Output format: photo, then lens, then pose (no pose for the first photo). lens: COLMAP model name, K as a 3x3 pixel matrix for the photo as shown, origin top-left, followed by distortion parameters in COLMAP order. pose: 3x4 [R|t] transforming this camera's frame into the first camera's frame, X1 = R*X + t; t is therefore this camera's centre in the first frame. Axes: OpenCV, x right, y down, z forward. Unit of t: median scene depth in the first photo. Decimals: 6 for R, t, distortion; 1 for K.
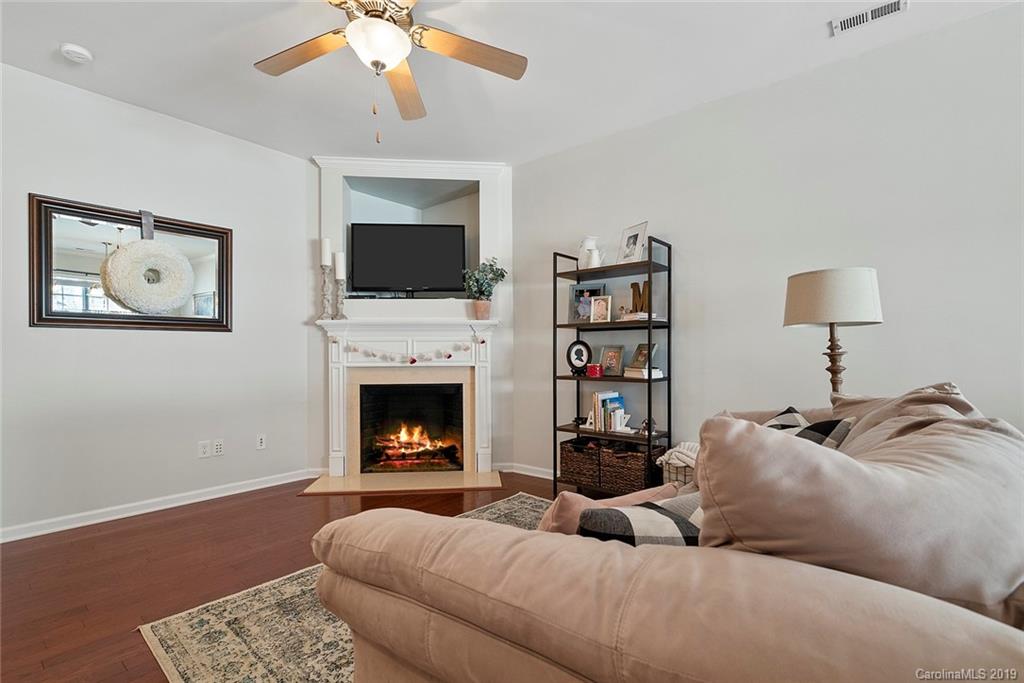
lens RADIAL K [[472.3, 0, 517.3], [0, 472.3, 357.8], [0, 0, 1]] dist [-0.008521, 0.003298]
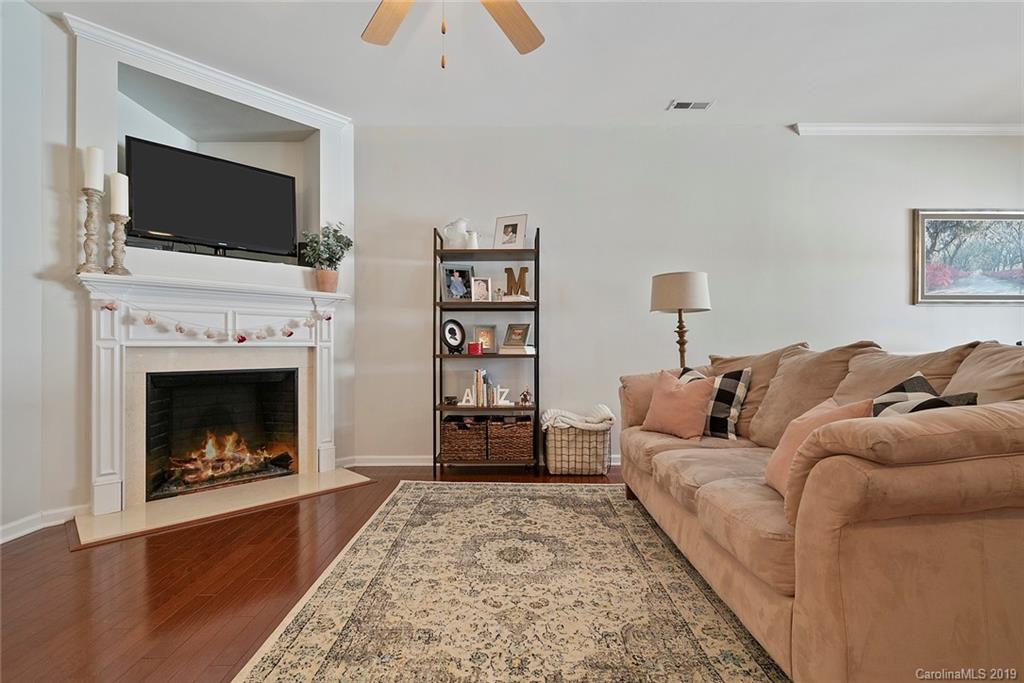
lens RADIAL K [[472.3, 0, 512.0], [0, 472.3, 346.9], [0, 0, 1]] dist [-0.008521, 0.003298]
pose [[0.764937, 0.003533, 0.644095, -0.417353], [0.005869, 0.999905, -0.012455, 0.034698], [-0.644078, 0.013308, 0.764844, 0.150639]]
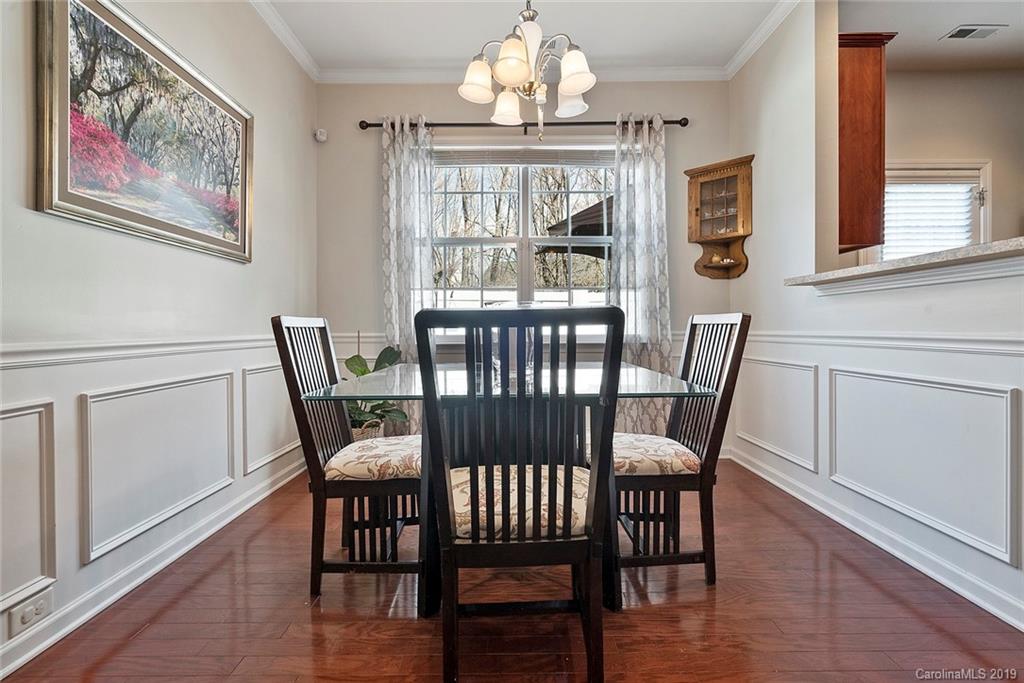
lens RADIAL K [[472.3, 0, 518.2], [0, 472.3, 332.3], [0, 0, 1]] dist [-0.008521, 0.003298]
pose [[-0.637279, 0.000754, 0.770633, 0.426172], [0.015398, 0.999812, 0.011755, 0.032306], [-0.770480, 0.019358, -0.637171, 0.323687]]
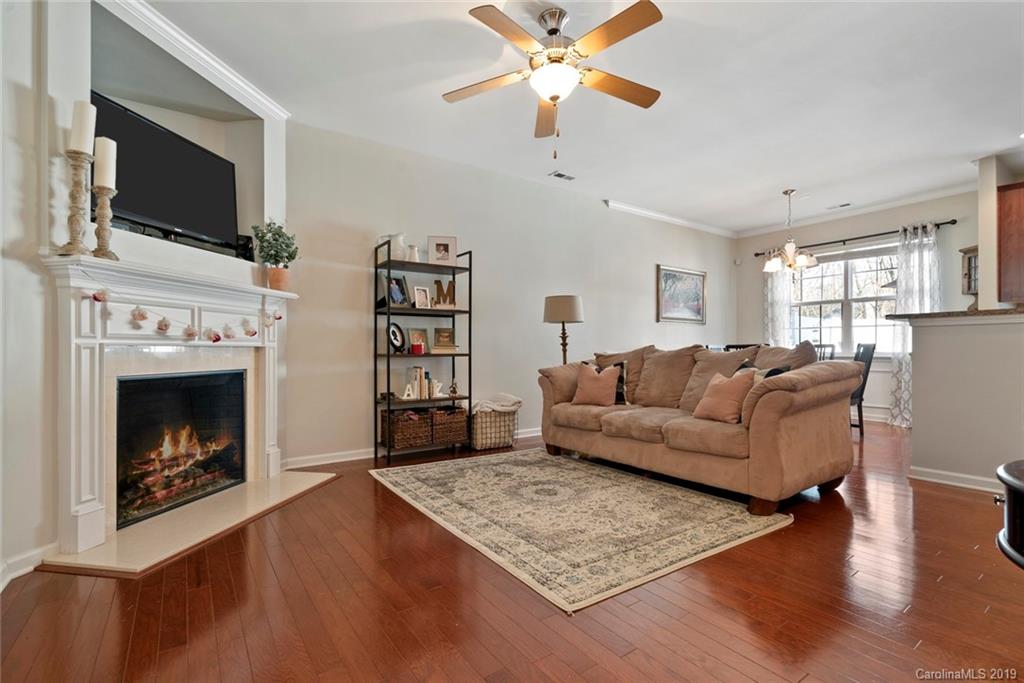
lens RADIAL K [[472.3, 0, 517.8], [0, 472.3, 346.6], [0, 0, 1]] dist [-0.008521, 0.003298]
pose [[0.258102, 0.008686, 0.966079, -0.864996], [0.010648, 0.999873, -0.011835, 0.036204], [-0.966059, 0.013342, 0.257977, 0.431285]]
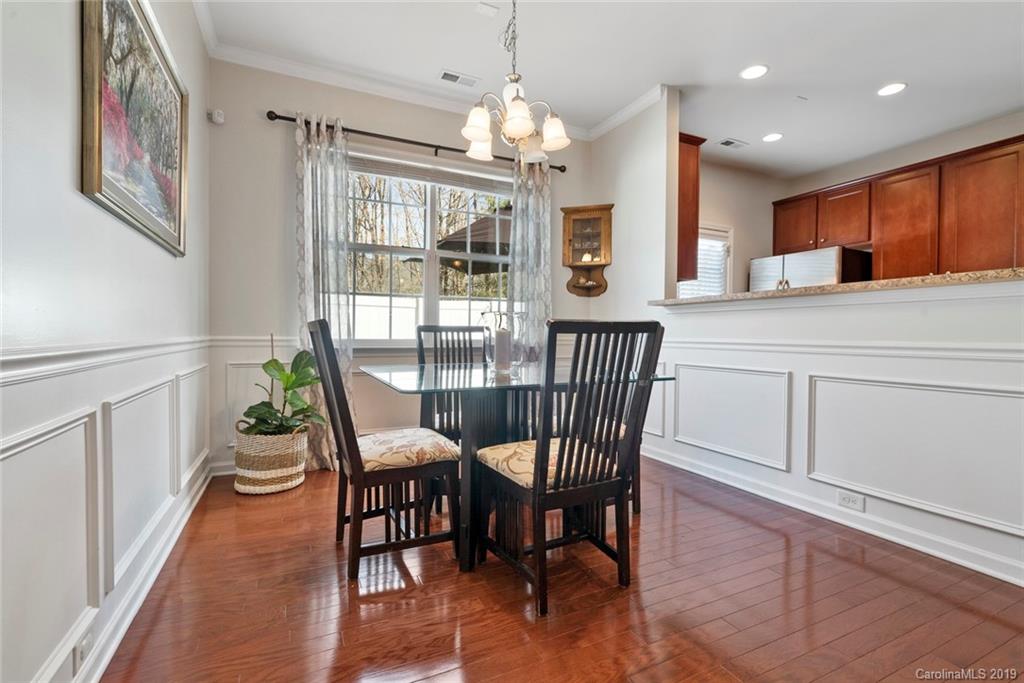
lens RADIAL K [[472.3, 0, 515.4], [0, 472.3, 343.2], [0, 0, 1]] dist [-0.008521, 0.003298]
pose [[-0.911661, -0.009634, 0.410830, 0.560018], [0.000777, 0.999683, 0.025165, 0.030986], [-0.410942, 0.023261, -0.911365, 0.578965]]
